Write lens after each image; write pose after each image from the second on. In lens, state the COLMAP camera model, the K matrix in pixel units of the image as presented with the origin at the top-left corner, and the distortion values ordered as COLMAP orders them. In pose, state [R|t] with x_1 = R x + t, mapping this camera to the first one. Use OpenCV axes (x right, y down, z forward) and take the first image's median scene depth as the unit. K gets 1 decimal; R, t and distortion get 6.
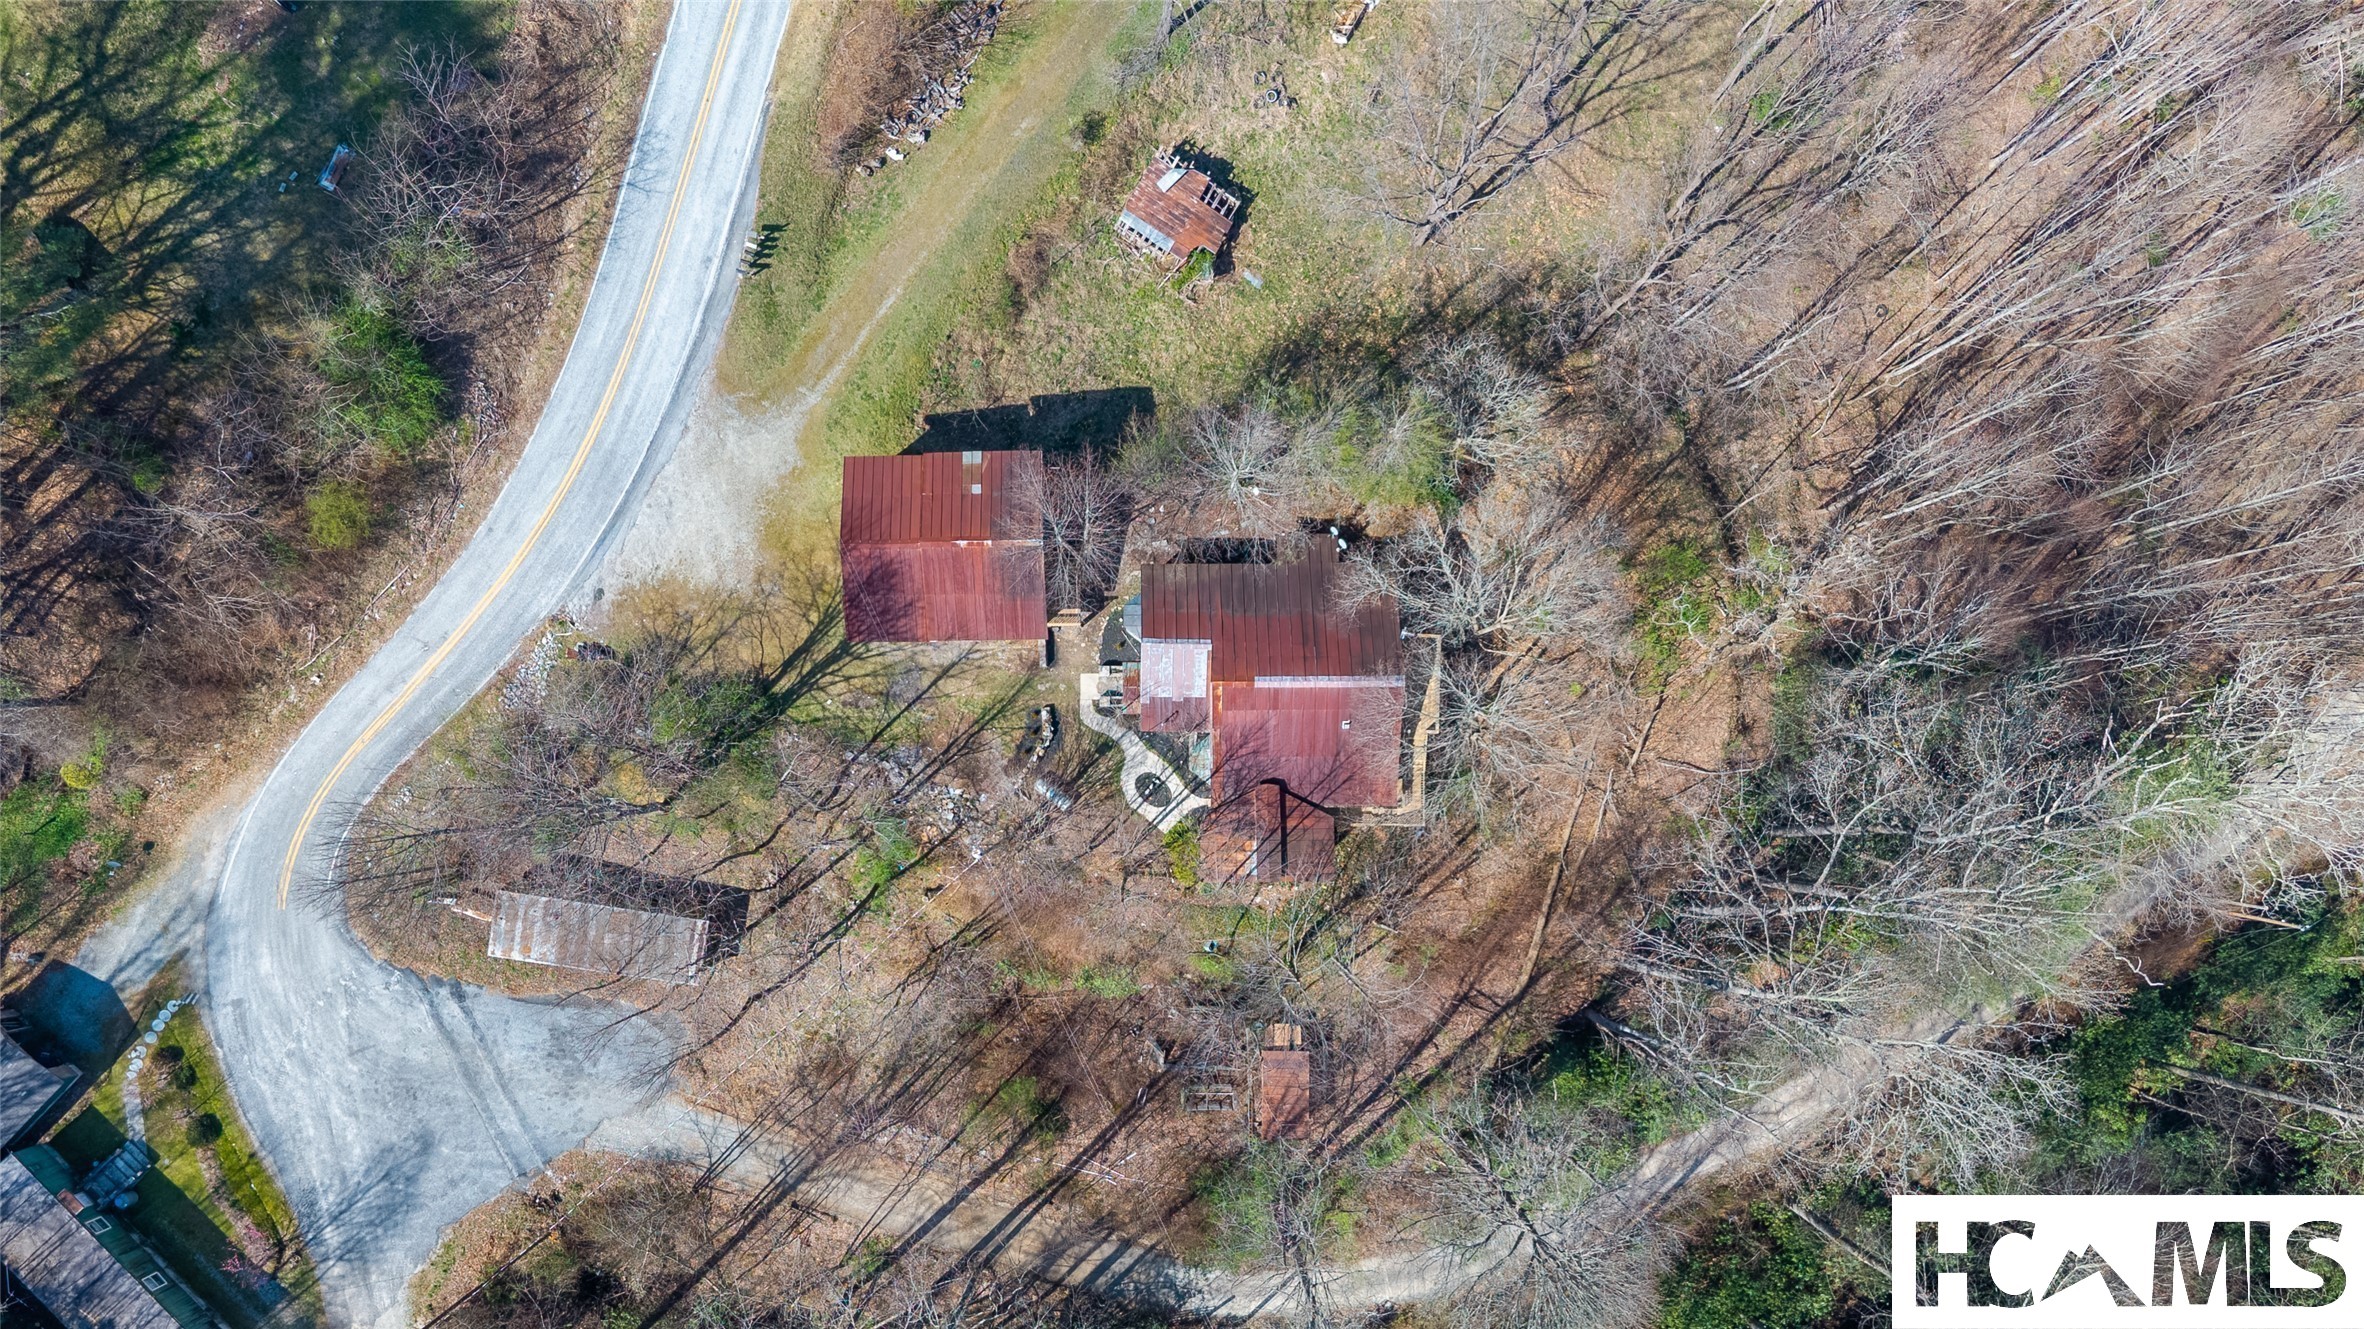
lens RADIAL K [[1581.9, 0, 1182.8], [0, 1581.9, 800.9], [0, 0, 1]] dist [0.060782, -0.088504]
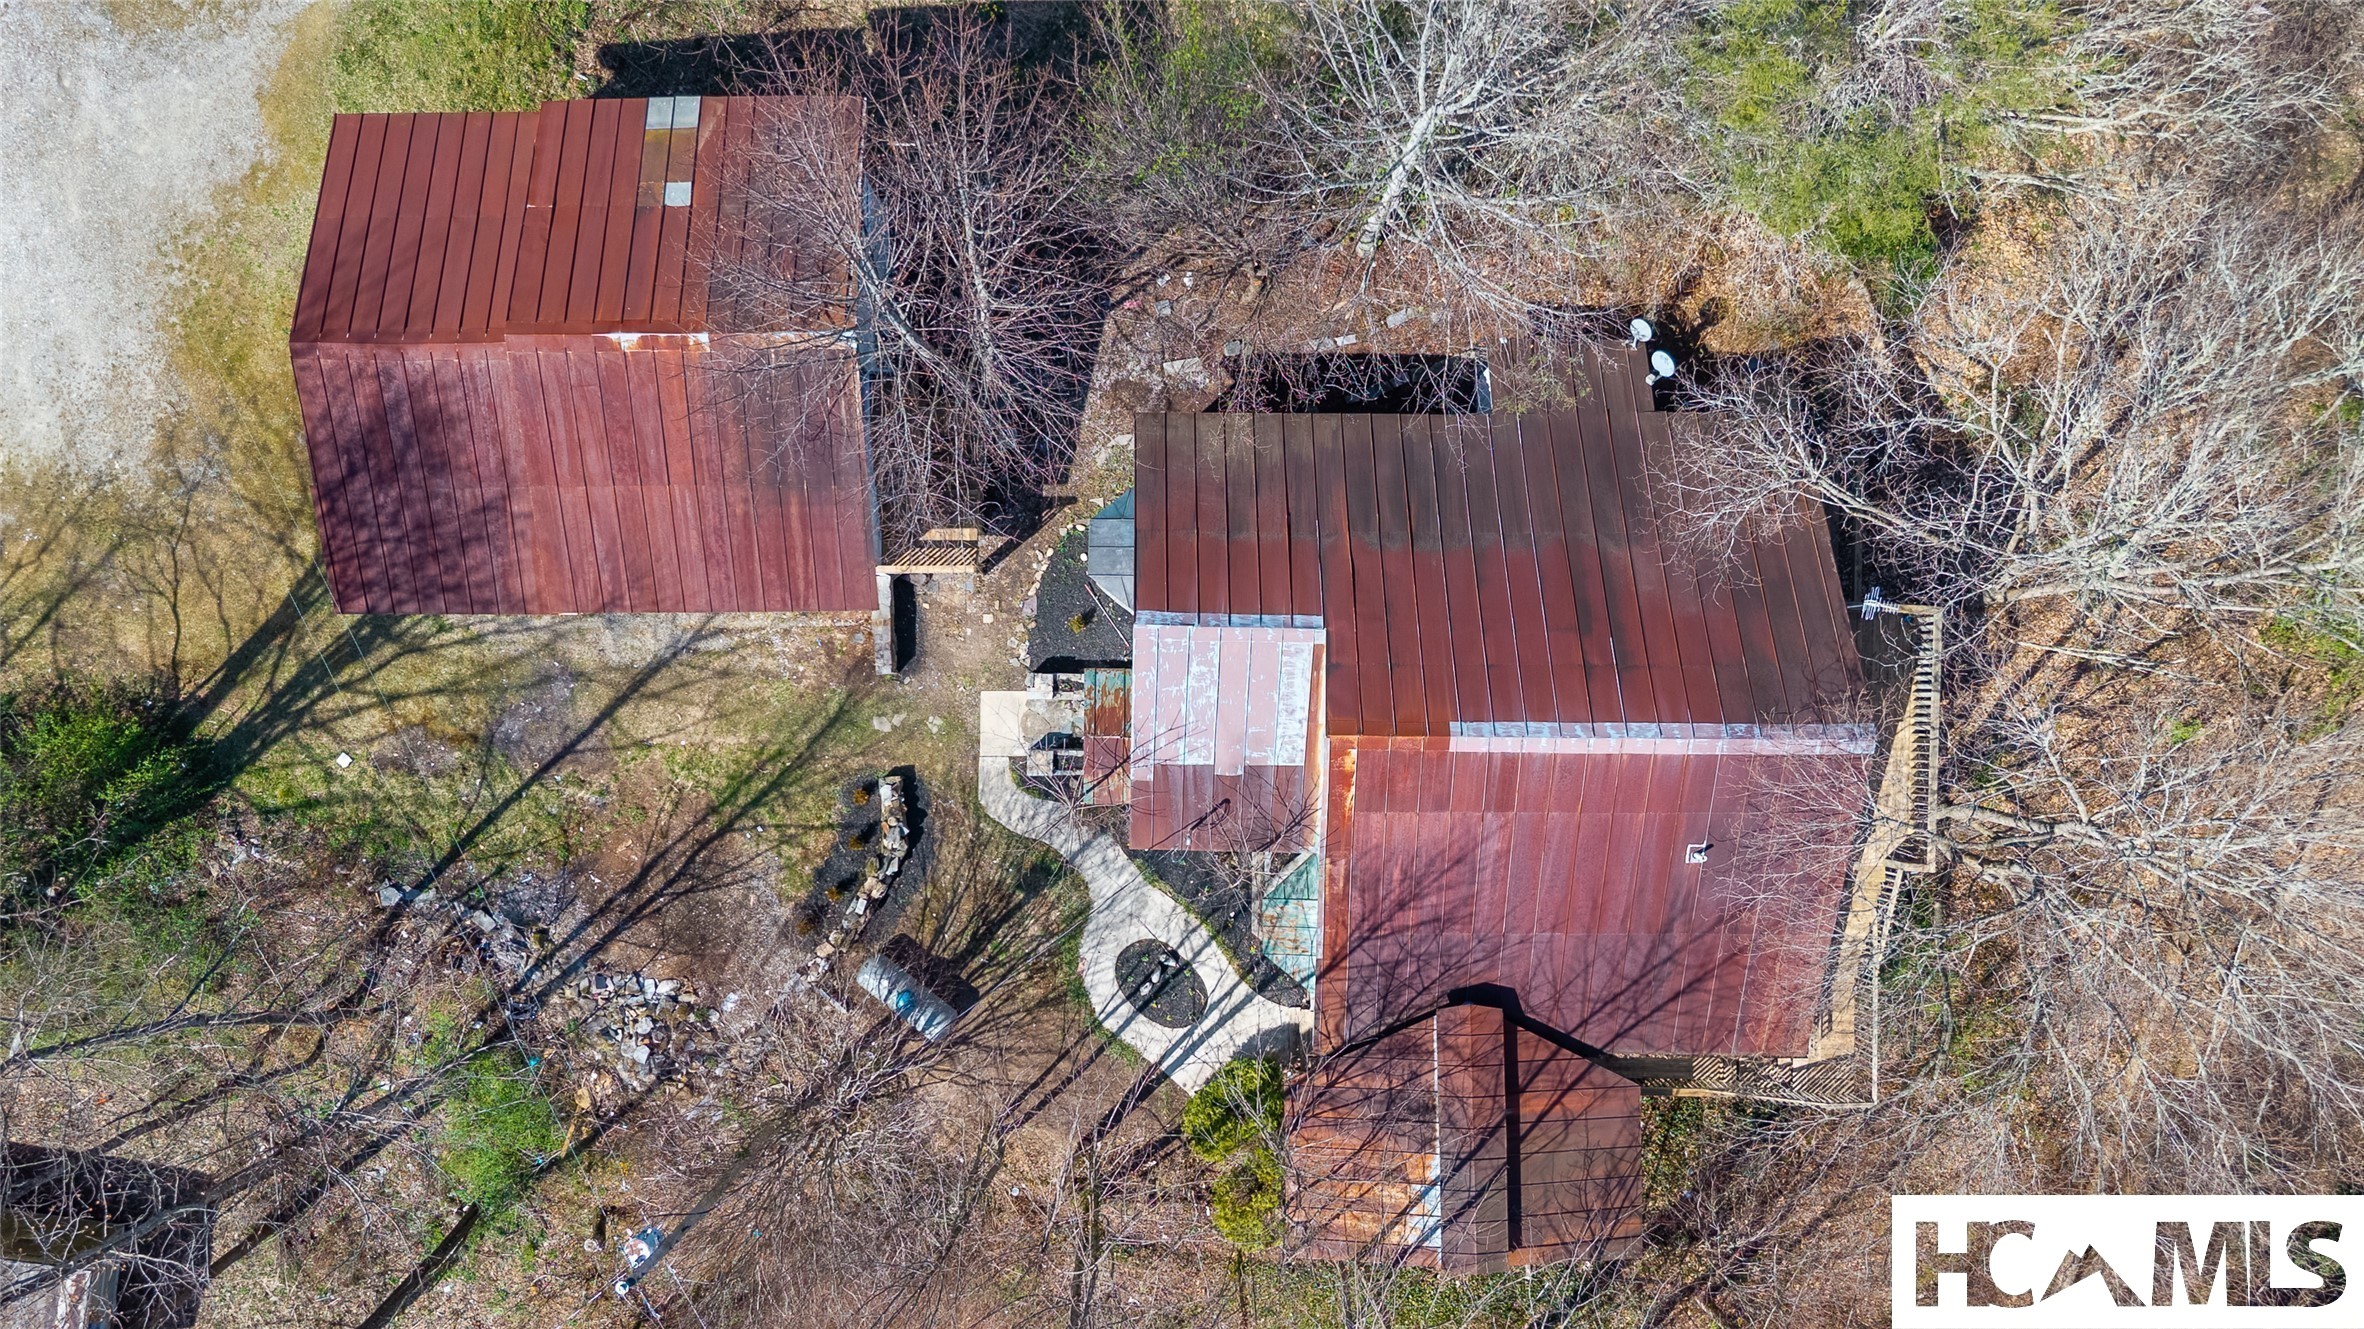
lens RADIAL K [[1558.9, 0, 1182.0], [0, 1558.9, 664.5], [0, 0, 1]] dist [0.033980, -0.043560]
pose [[0.999967, 0.008000, -0.001224, -0.013670], [-0.008036, 0.999431, -0.032745, -0.074750], [0.000962, 0.032754, 0.999463, 0.610441]]
